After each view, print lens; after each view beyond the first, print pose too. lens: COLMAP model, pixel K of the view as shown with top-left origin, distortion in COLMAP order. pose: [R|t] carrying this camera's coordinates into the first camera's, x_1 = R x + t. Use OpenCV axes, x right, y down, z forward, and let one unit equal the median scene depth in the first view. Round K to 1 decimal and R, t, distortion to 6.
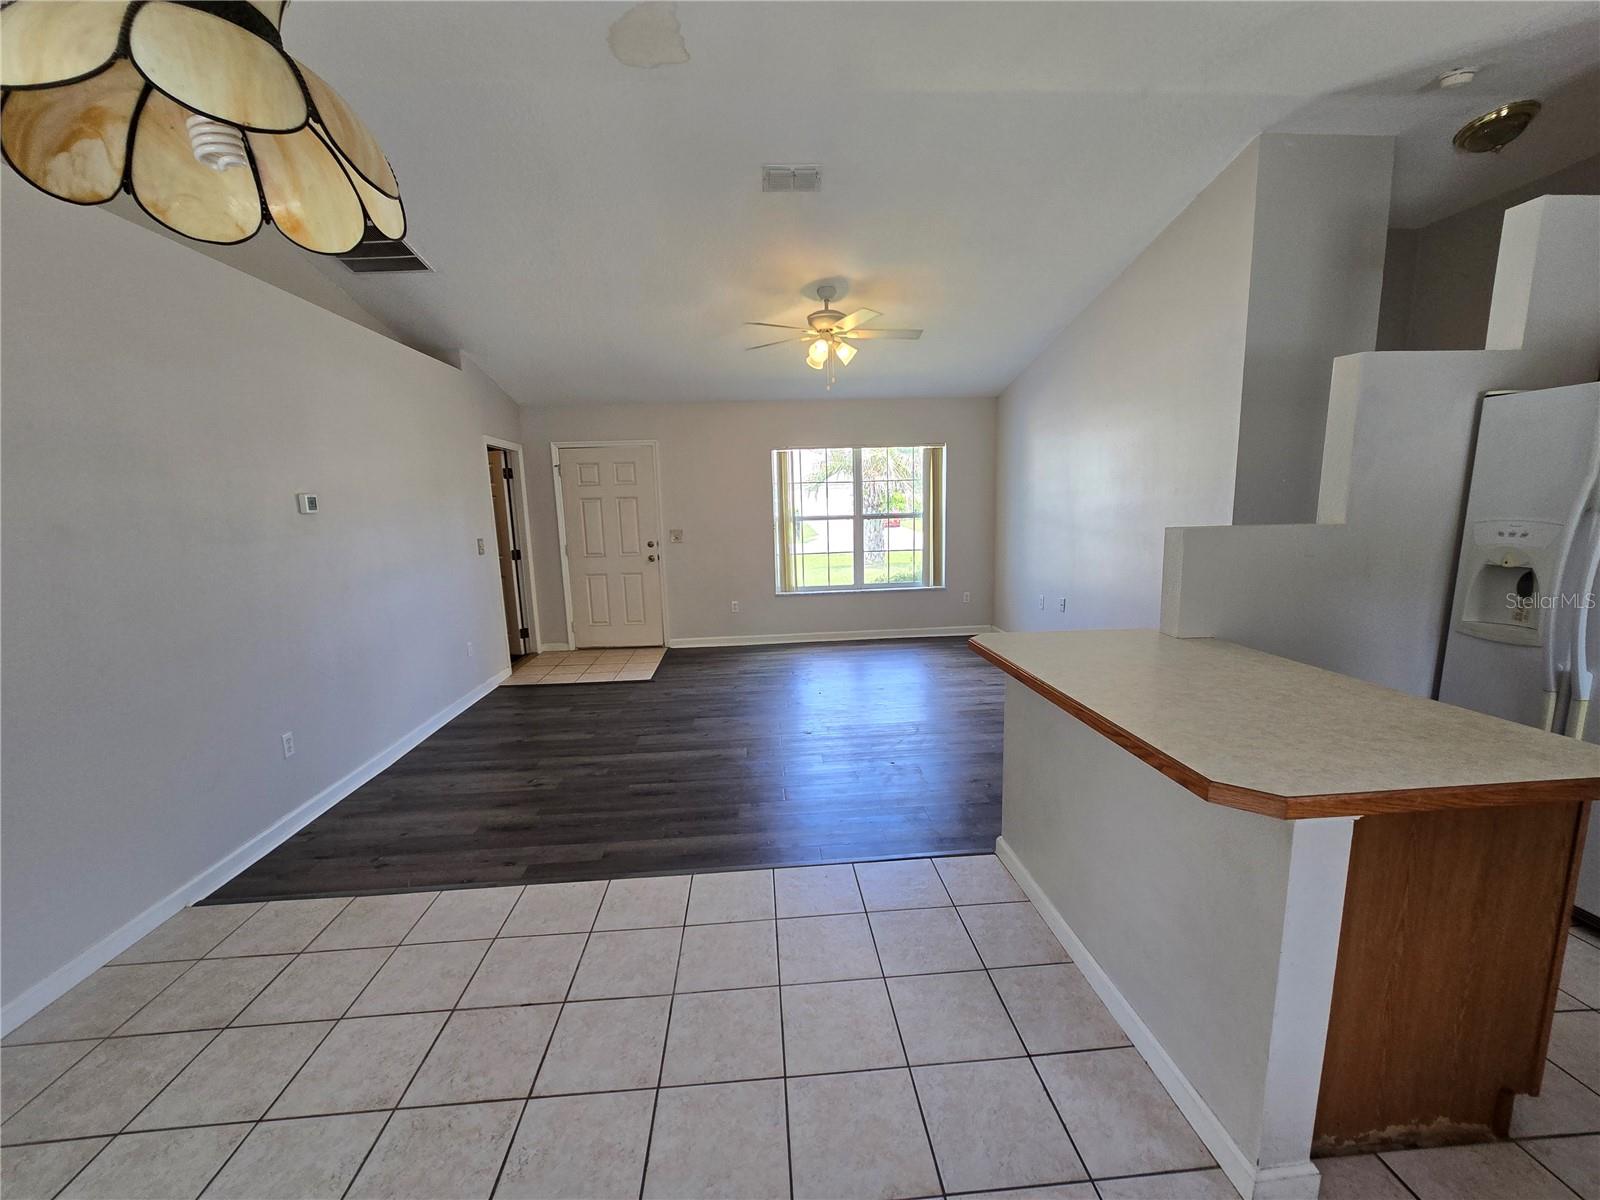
lens RADIAL K [[656.1, 0, 796.9], [0, 656.1, 608.7], [0, 0, 1]] dist [-0.004642, -0.000043]
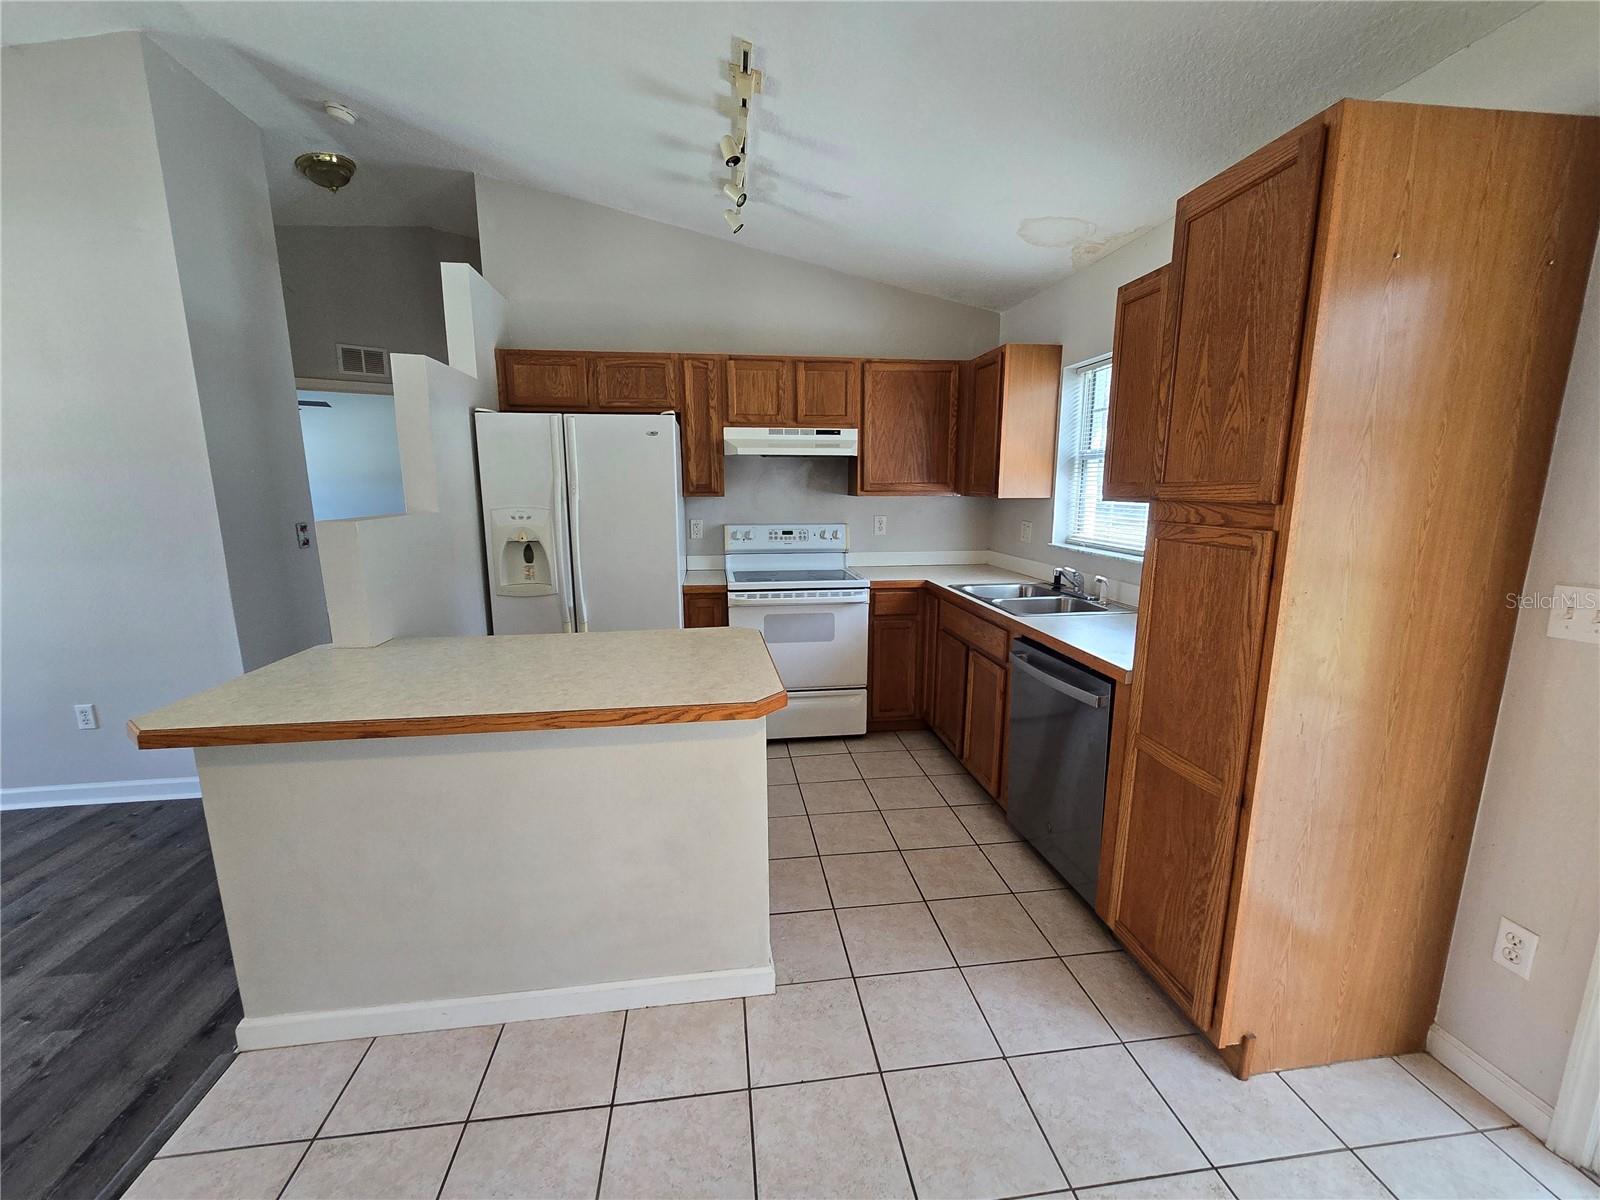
lens RADIAL K [[656.9, 0, 801.7], [0, 656.9, 608.8], [0, 0, 1]] dist [-0.004739, 0.000272]
pose [[-0.065118, -0.158652, 0.985185, -0.150832], [0.164202, 0.972119, 0.167401, -0.028246], [-0.984275, 0.172670, -0.037251, 0.230499]]
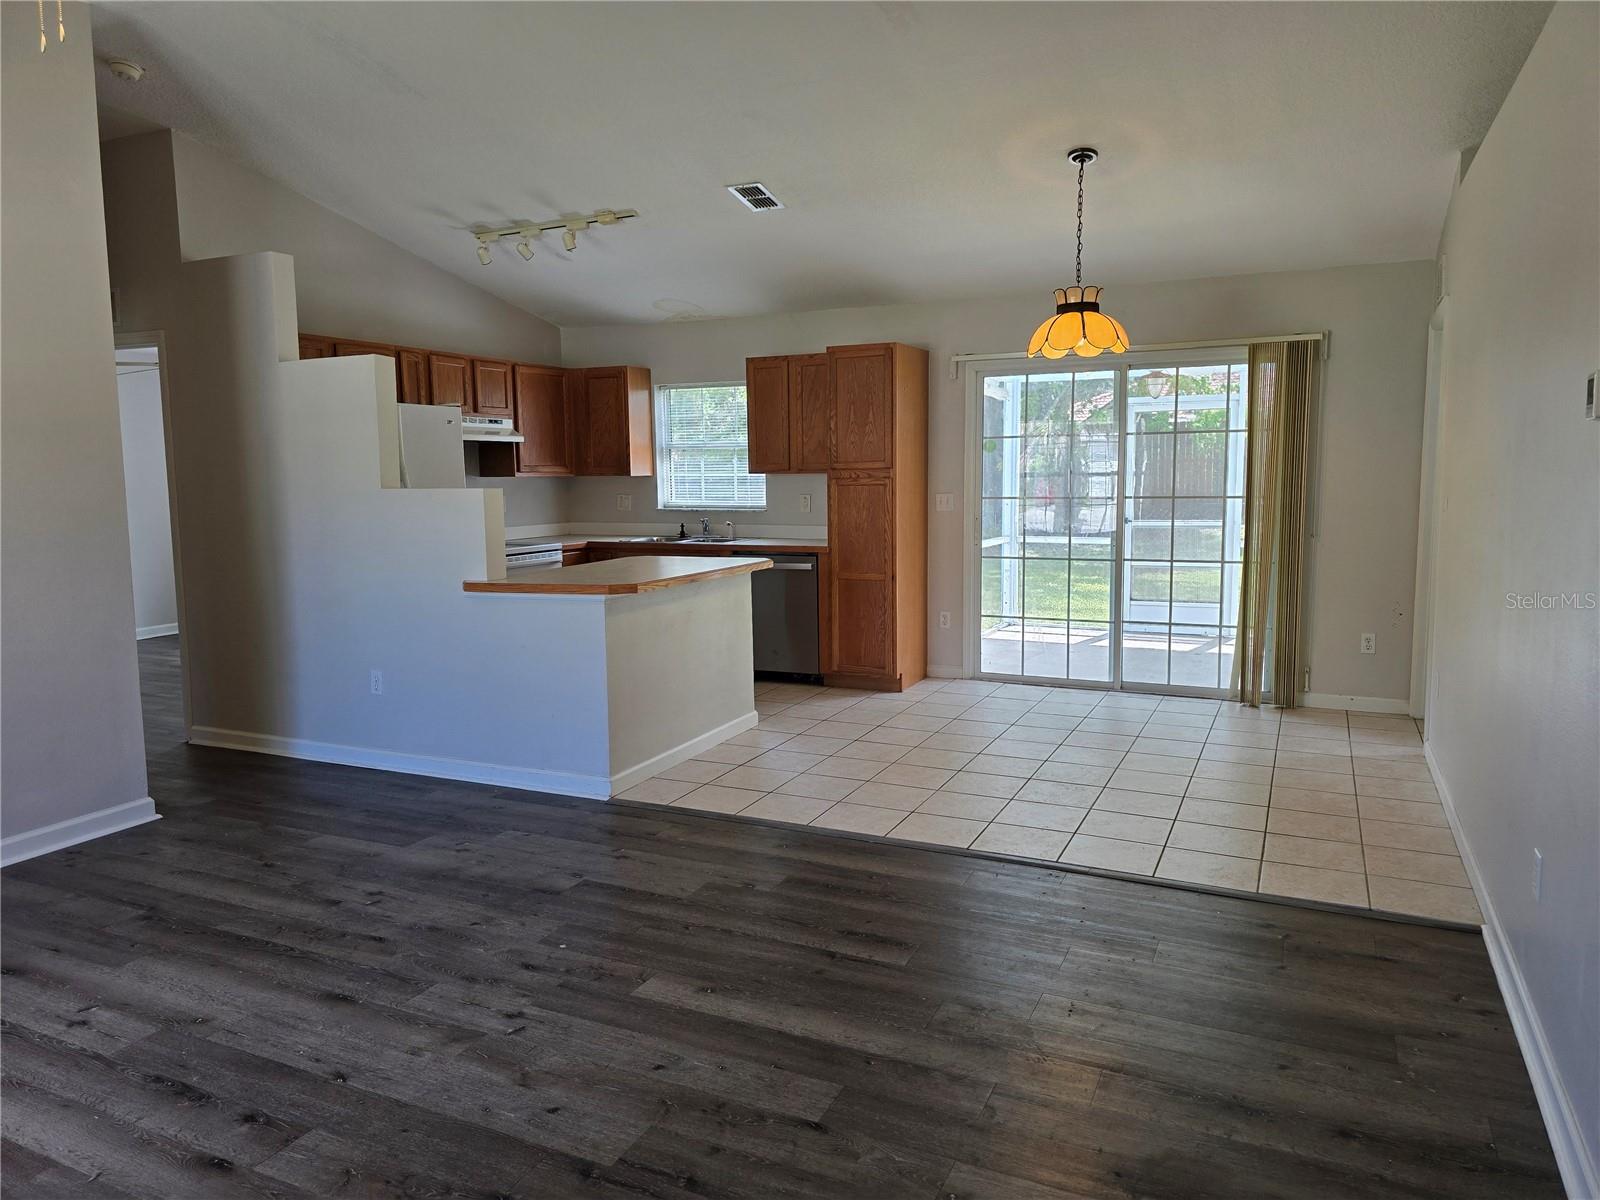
lens RADIAL K [[1076.3, 0, 810.6], [0, 1076.3, 581.2], [0, 0, 1]] dist [0.055356, -0.054698]
pose [[-0.877386, -0.010557, 0.479669, -0.427381], [0.112759, 0.967218, 0.227540, -0.167557], [-0.466347, 0.253727, -0.847433, 1.202321]]
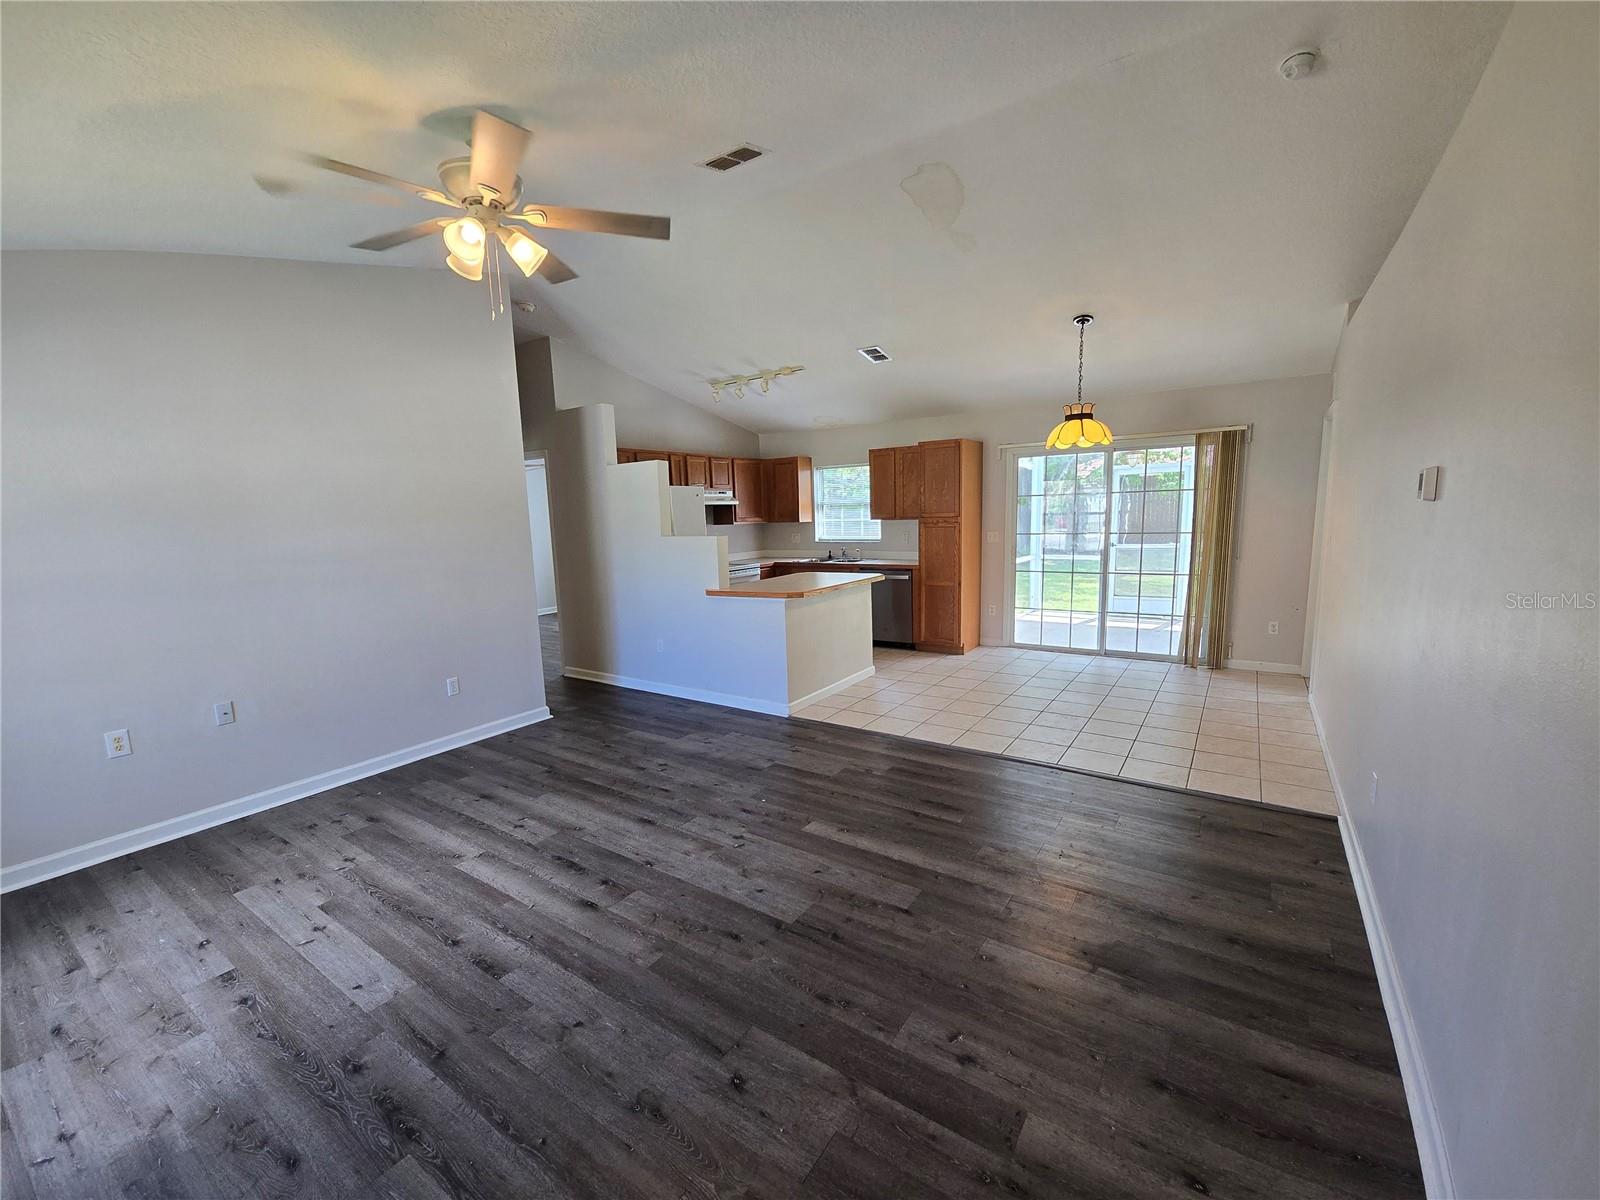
lens RADIAL K [[656.9, 0, 801.7], [0, 656.9, 608.8], [0, 0, 1]] dist [-0.004739, 0.000272]
pose [[-0.788658, -0.039298, 0.613575, -0.441592], [0.148956, 0.956012, 0.252691, -0.191046], [-0.596515, 0.290682, -0.748113, 1.216864]]
